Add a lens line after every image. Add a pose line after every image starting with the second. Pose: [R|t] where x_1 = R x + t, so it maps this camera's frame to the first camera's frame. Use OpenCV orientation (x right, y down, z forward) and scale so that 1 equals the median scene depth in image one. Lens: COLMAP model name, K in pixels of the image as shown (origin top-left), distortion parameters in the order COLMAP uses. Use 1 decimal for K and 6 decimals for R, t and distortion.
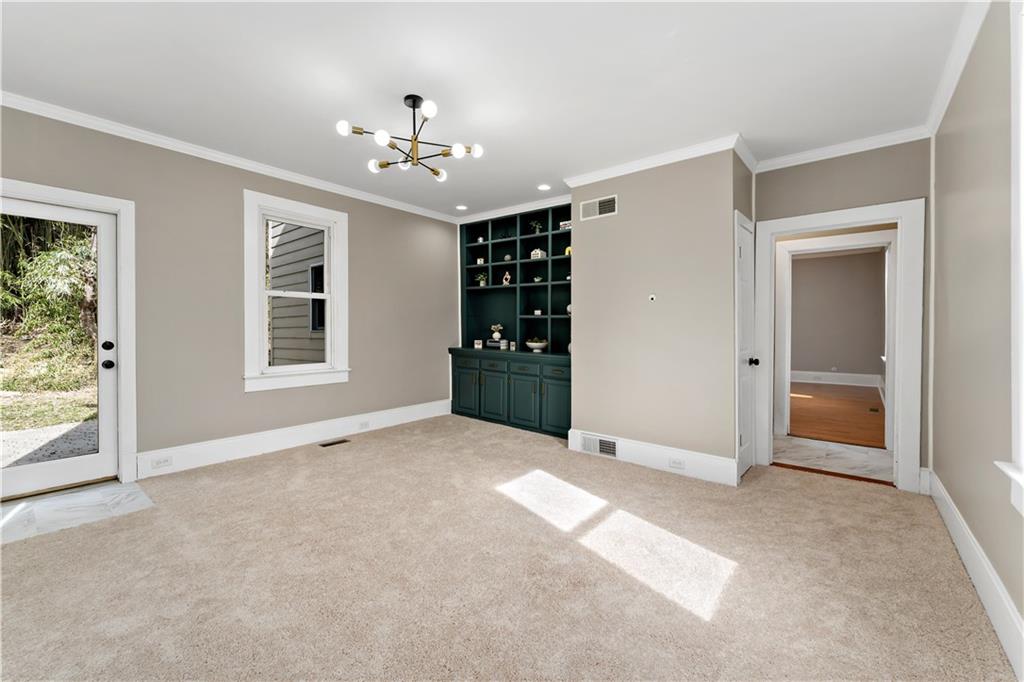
lens RADIAL K [[410.6, 0, 514.3], [0, 410.6, 333.6], [0, 0, 1]] dist [-0.003826, 0.000125]
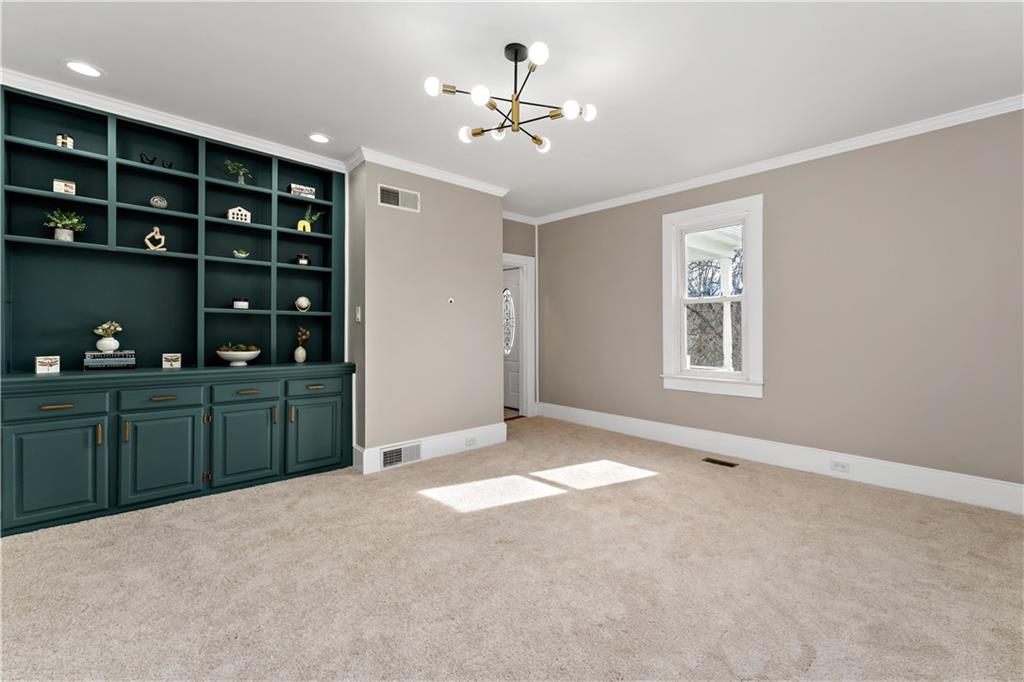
lens RADIAL K [[444.1, 0, 516.8], [0, 444.1, 334.0], [0, 0, 1]] dist [-0.002100, -0.000037]
pose [[0.123985, -0.022232, 0.992035, -0.591432], [0.010981, 0.999719, 0.021032, -0.015045], [-0.992223, 0.008286, 0.124194, 0.479573]]
